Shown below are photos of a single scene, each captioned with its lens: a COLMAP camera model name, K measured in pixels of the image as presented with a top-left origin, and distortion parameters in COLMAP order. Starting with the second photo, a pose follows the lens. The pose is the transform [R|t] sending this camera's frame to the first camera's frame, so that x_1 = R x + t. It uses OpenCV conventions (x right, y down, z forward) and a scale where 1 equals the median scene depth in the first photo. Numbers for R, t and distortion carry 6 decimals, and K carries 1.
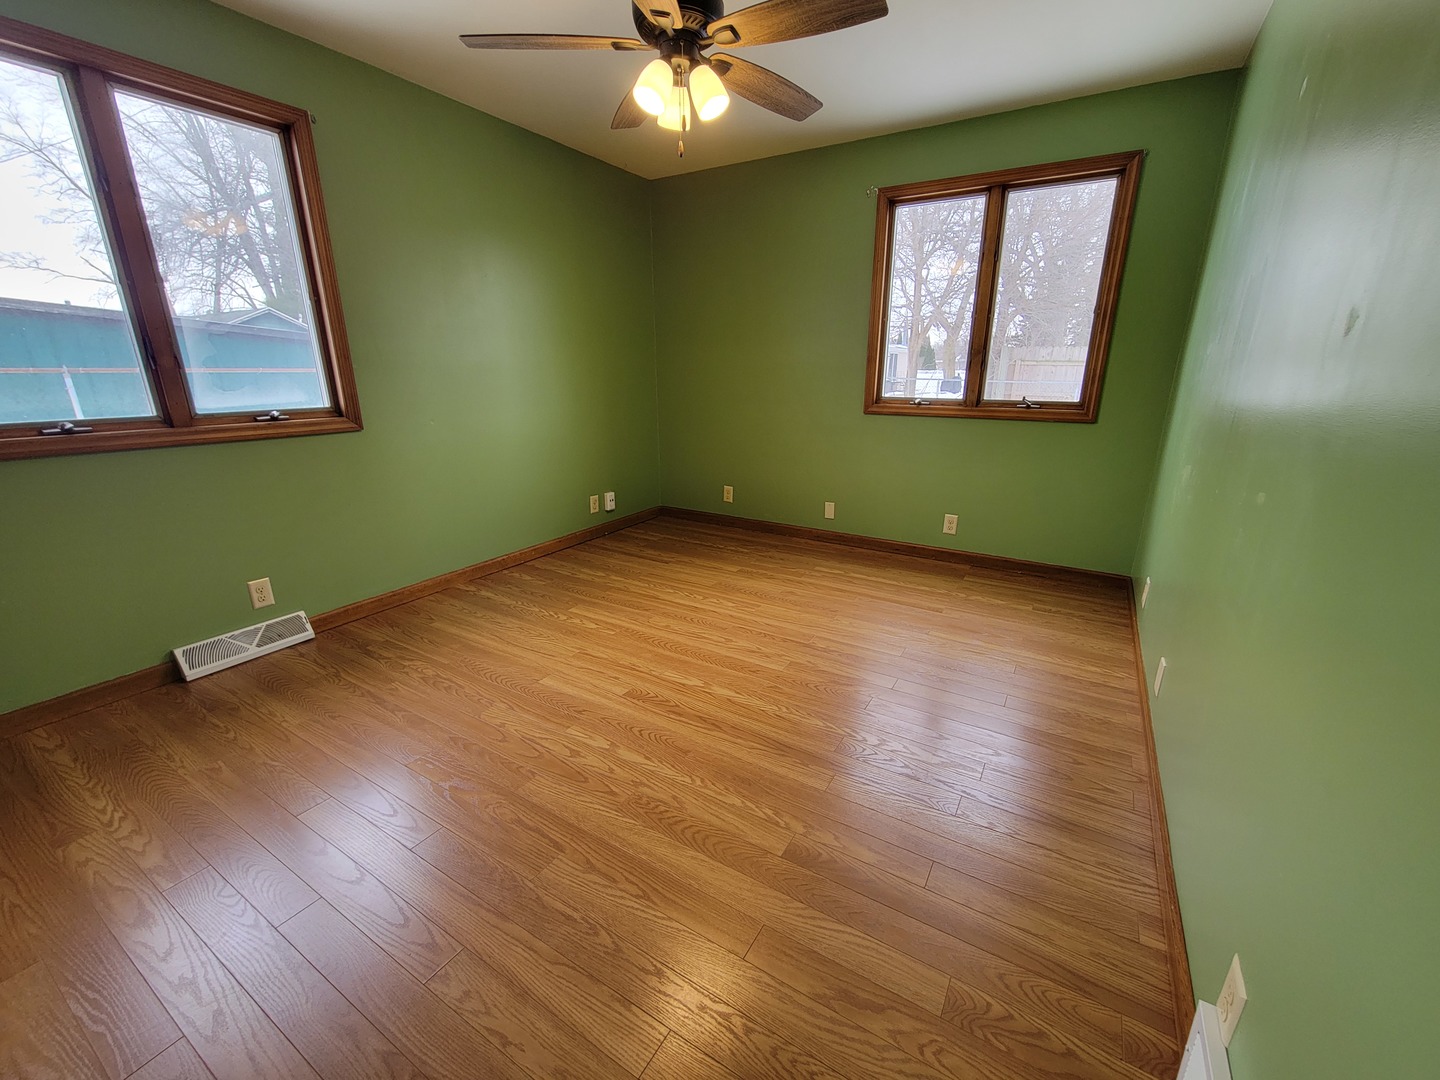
lens RADIAL K [[587.7, 0, 731.2], [0, 587.7, 552.3], [0, 0, 1]] dist [-0.002613, 0.000260]
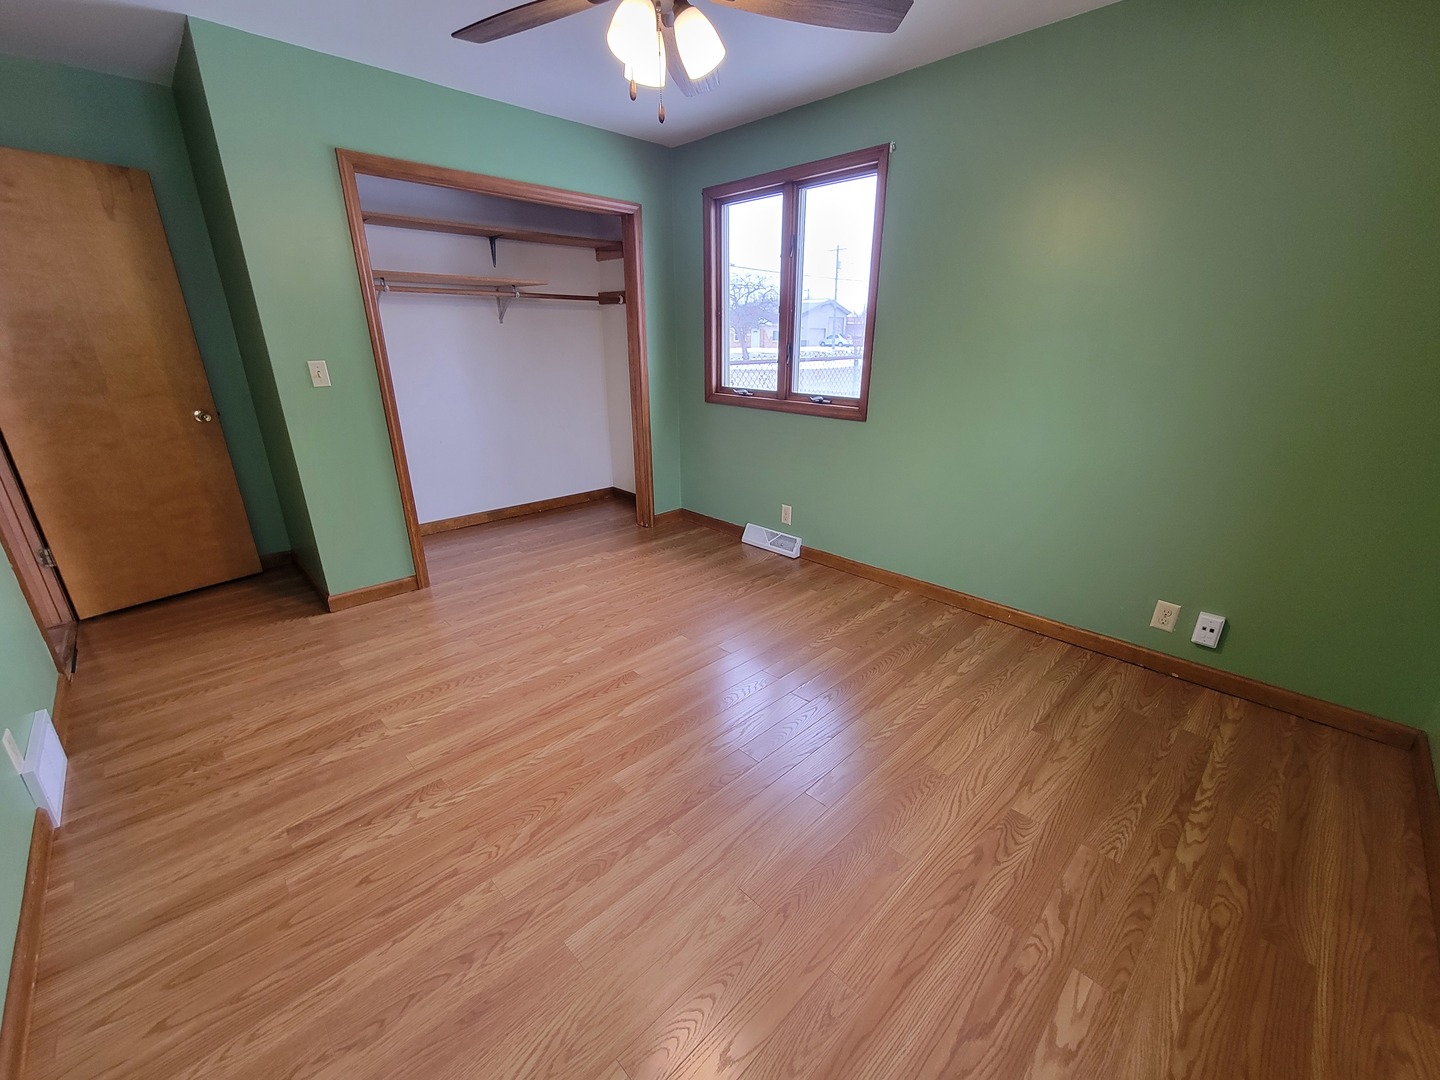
lens RADIAL K [[587.7, 0, 731.2], [0, 587.7, 552.3], [0, 0, 1]] dist [-0.002613, 0.000260]
pose [[-0.245665, 0.329070, -0.911790, 0.551347], [-0.297124, 0.869777, 0.393961, -0.346170], [0.922695, 0.367697, -0.115899, 0.949794]]
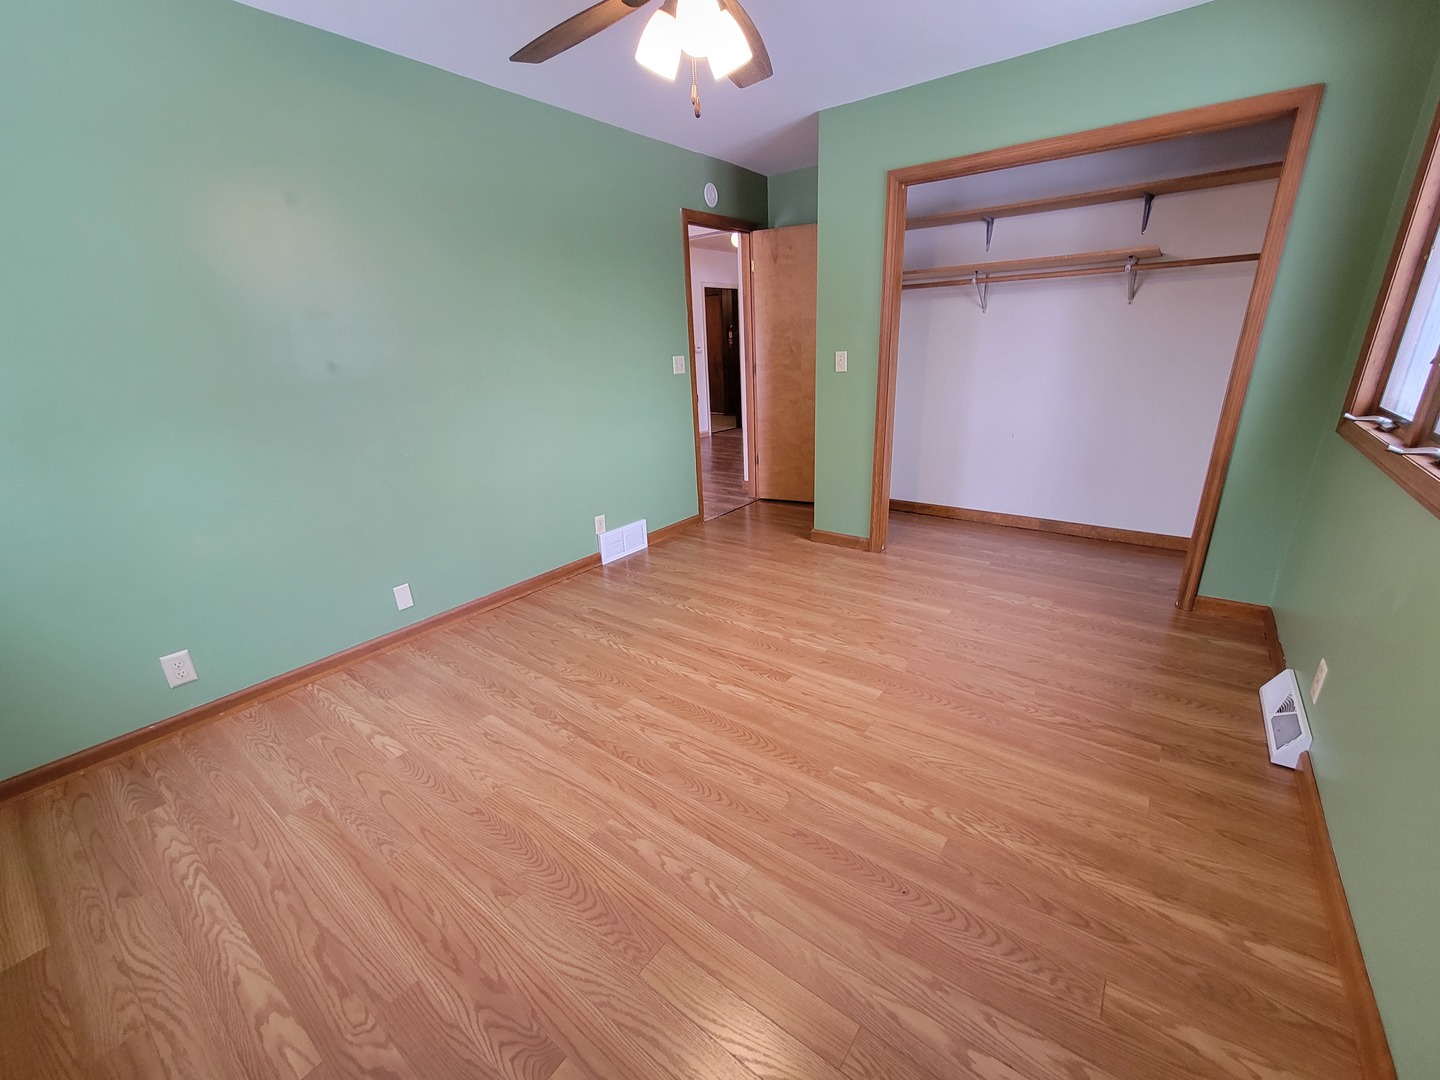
lens RADIAL K [[587.7, 0, 731.2], [0, 587.7, 552.3], [0, 0, 1]] dist [-0.002613, 0.000260]
pose [[-0.994594, -0.001428, 0.103834, -0.144097], [0.062288, 0.791854, 0.607526, -0.467866], [-0.083089, 0.610709, -0.787484, 1.342181]]
